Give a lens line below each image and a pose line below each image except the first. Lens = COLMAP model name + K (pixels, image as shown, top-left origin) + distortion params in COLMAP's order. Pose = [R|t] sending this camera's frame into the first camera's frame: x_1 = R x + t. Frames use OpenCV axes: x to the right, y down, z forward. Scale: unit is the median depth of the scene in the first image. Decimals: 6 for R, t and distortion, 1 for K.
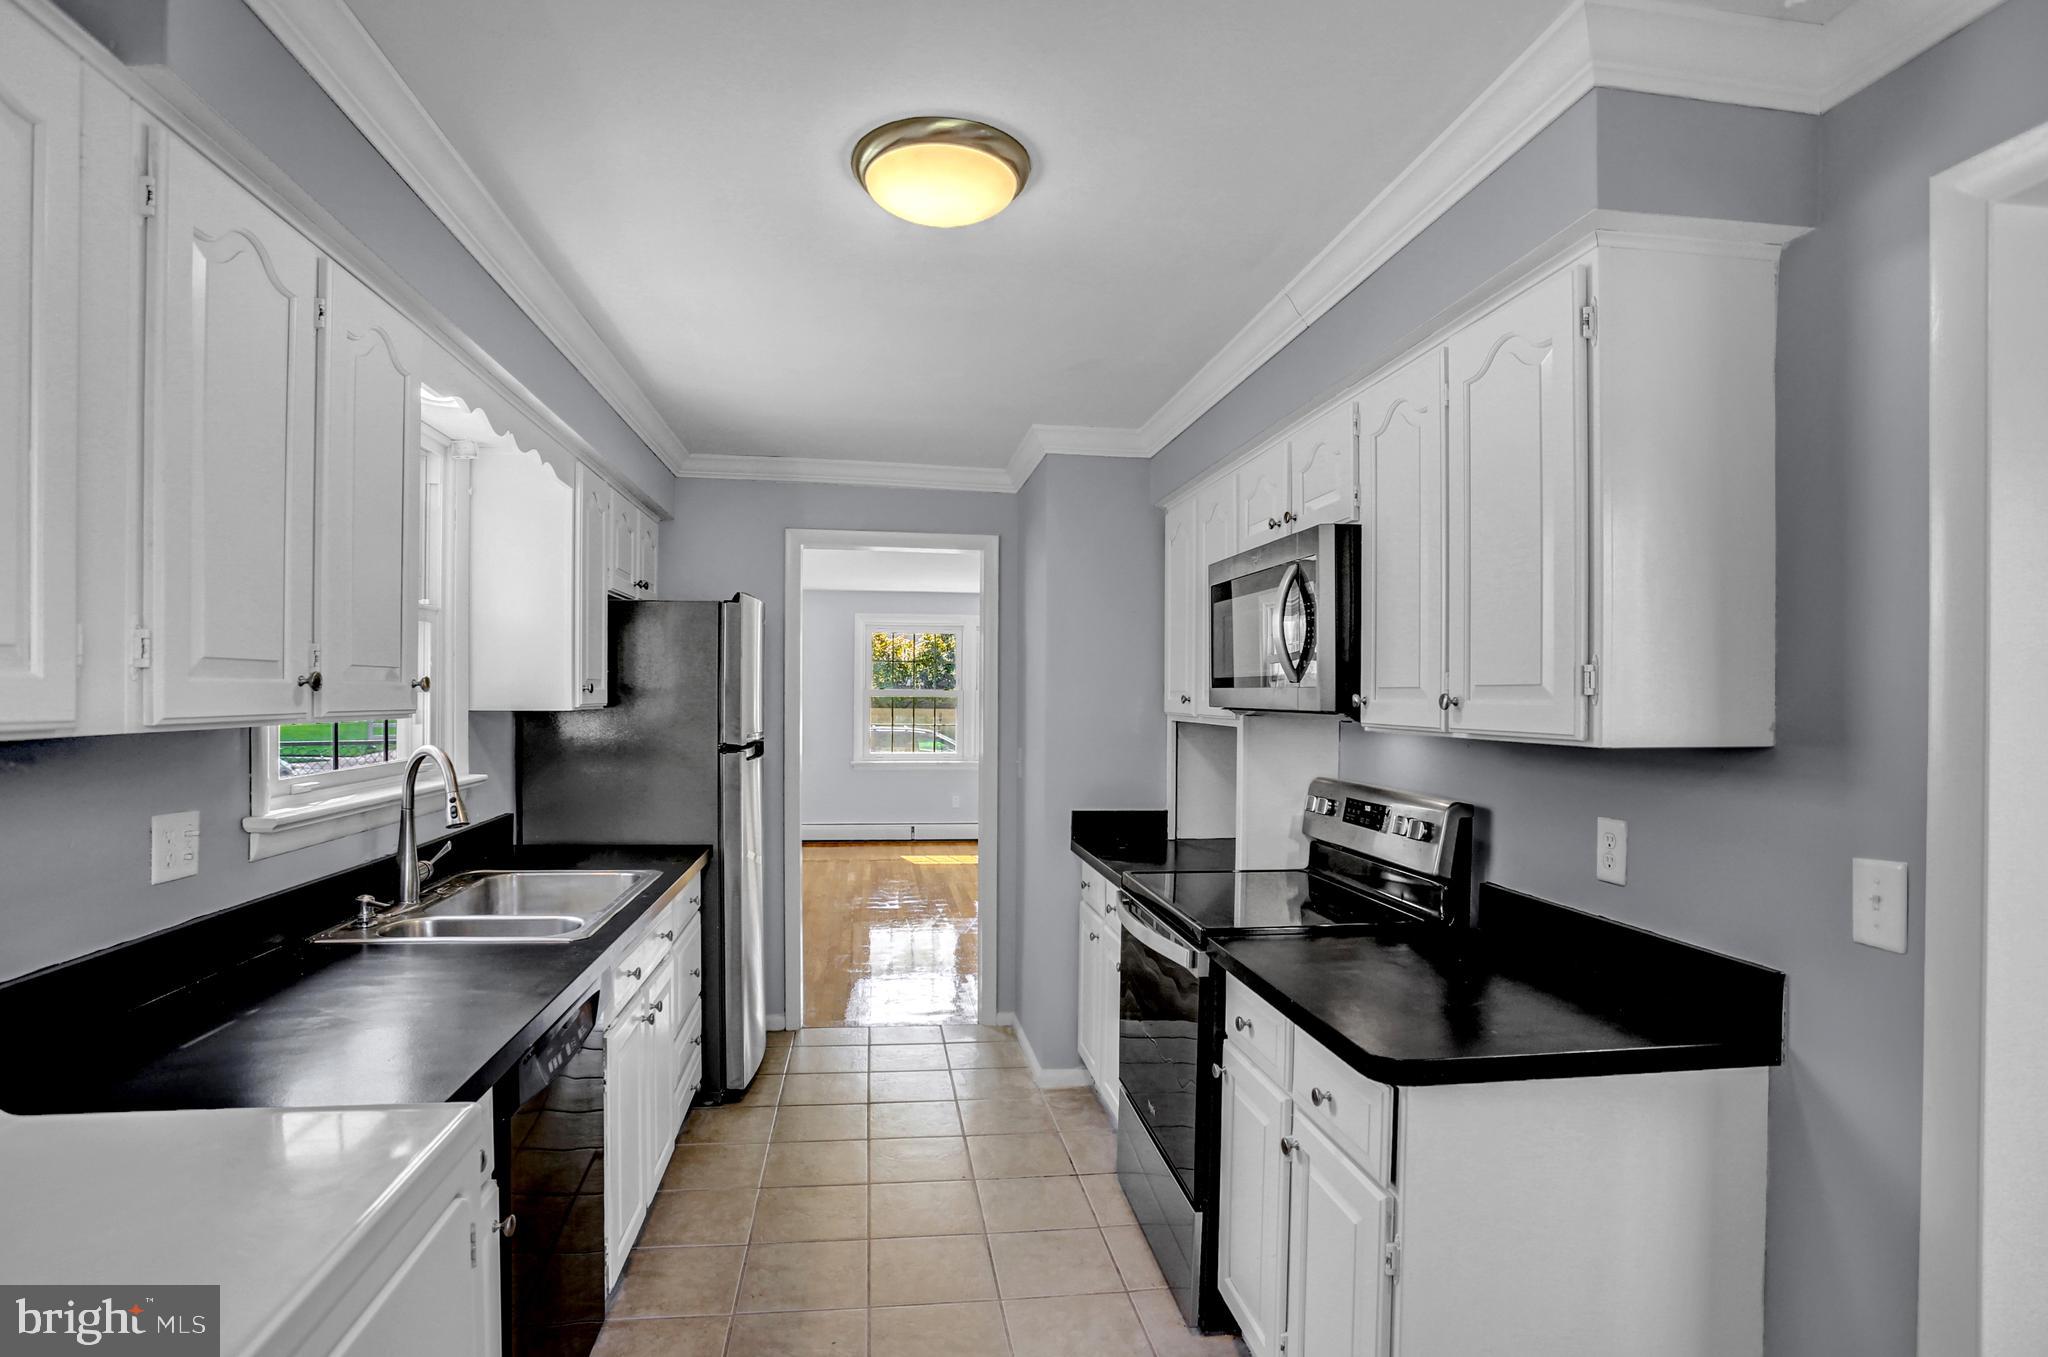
lens RADIAL K [[1037.2, 0, 1018.8], [0, 1037.2, 698.8], [0, 0, 1]] dist [-0.078042, 0.028204]
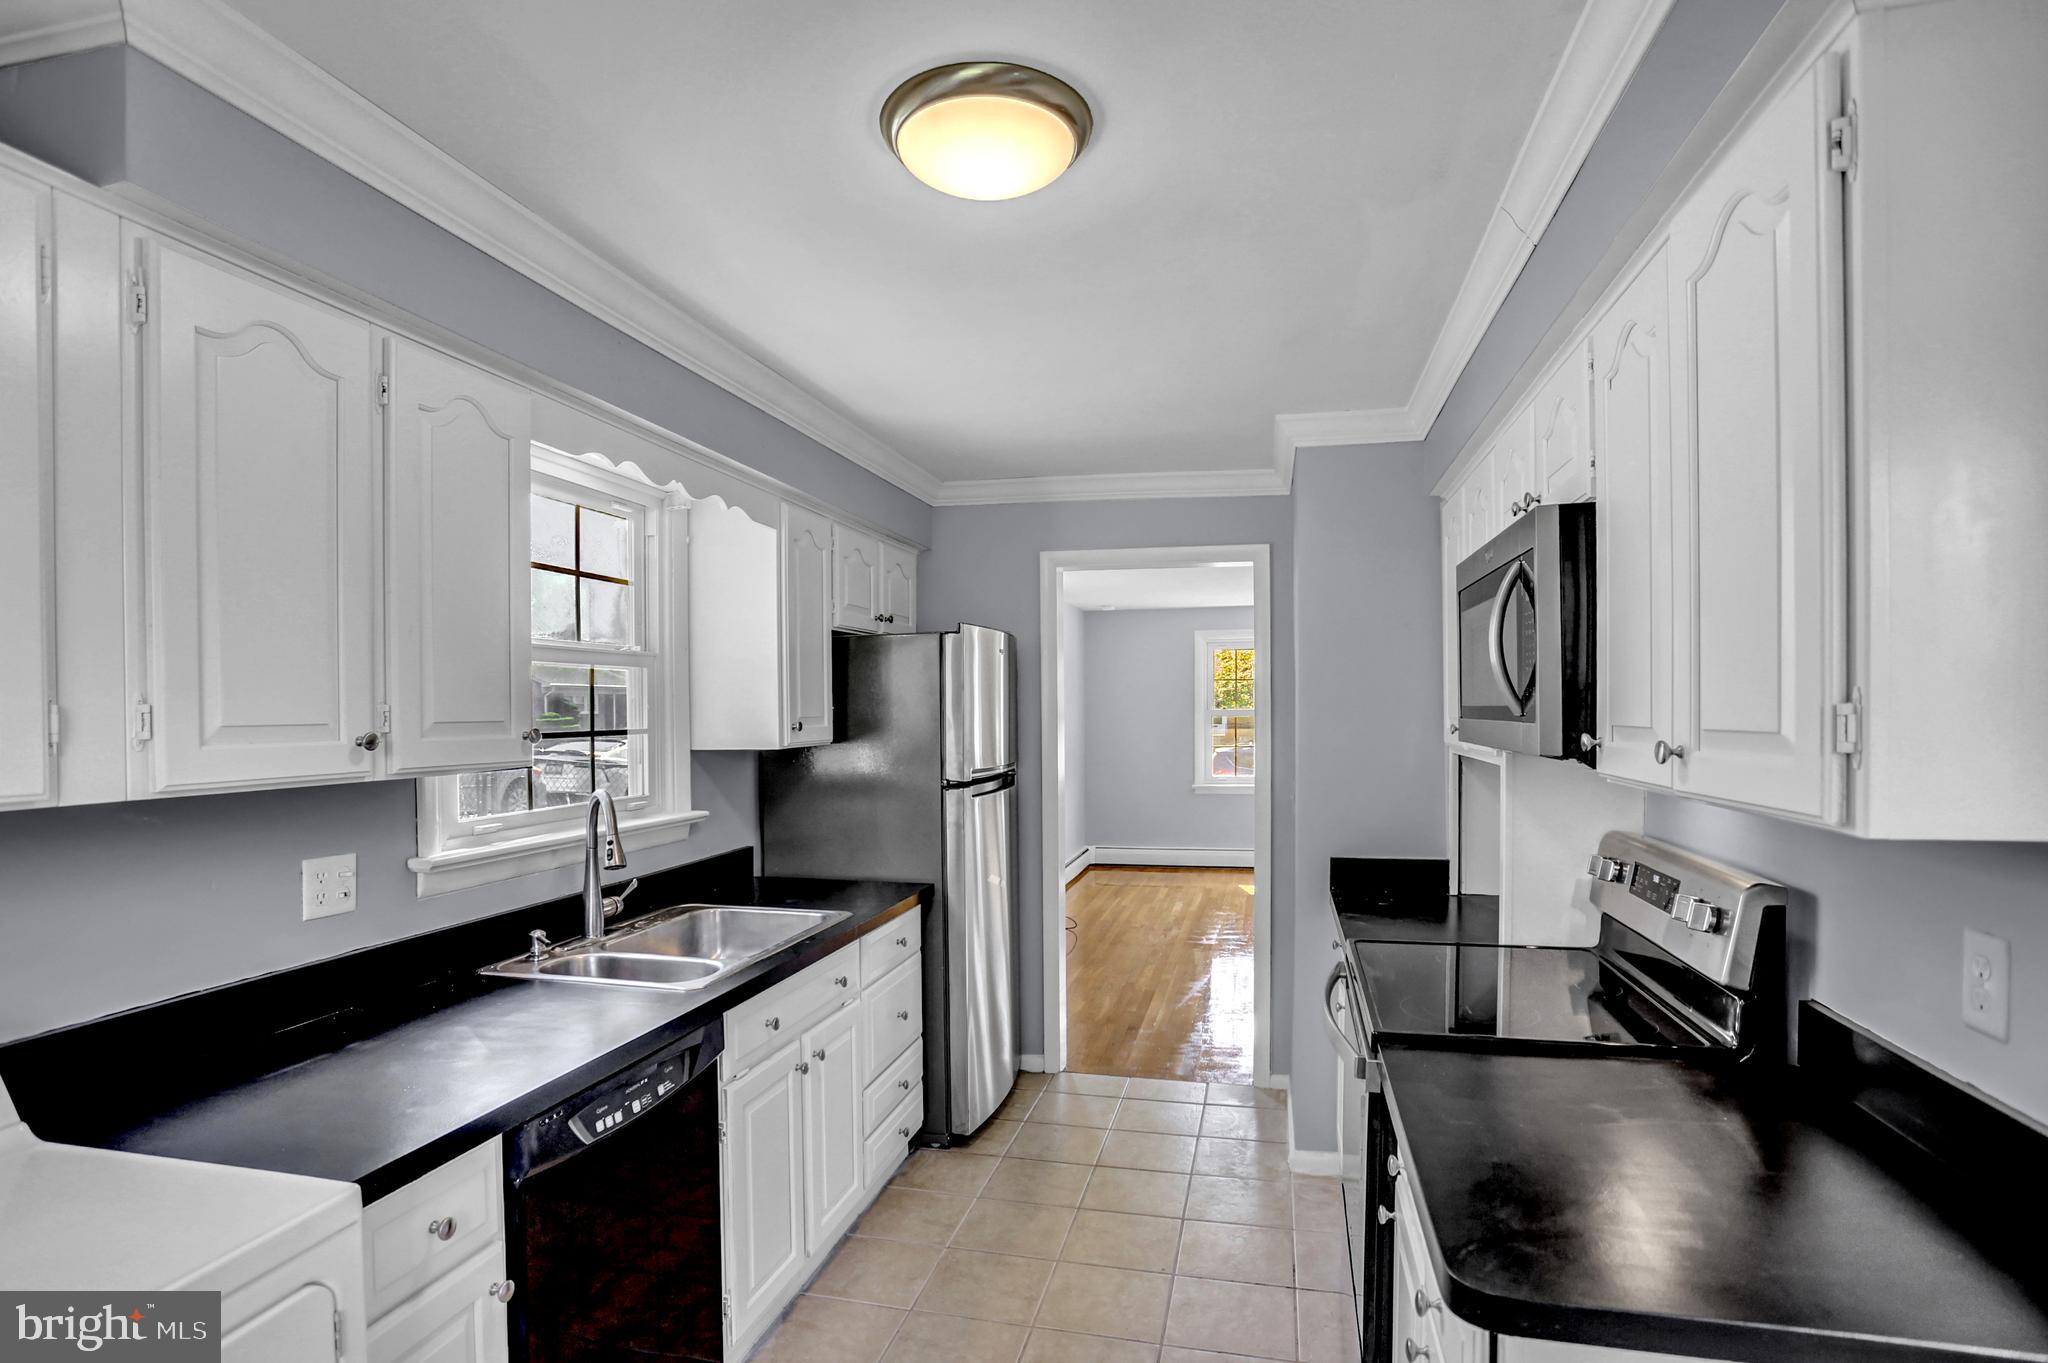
lens RADIAL K [[1041.8, 0, 1032.0], [0, 1041.8, 724.6], [0, 0, 1]] dist [-0.078627, 0.029959]
pose [[0.932140, -0.010709, -0.361940, 0.172843], [0.014510, 0.999864, 0.007785, -0.017535], [0.361807, -0.012508, 0.932169, 0.136994]]
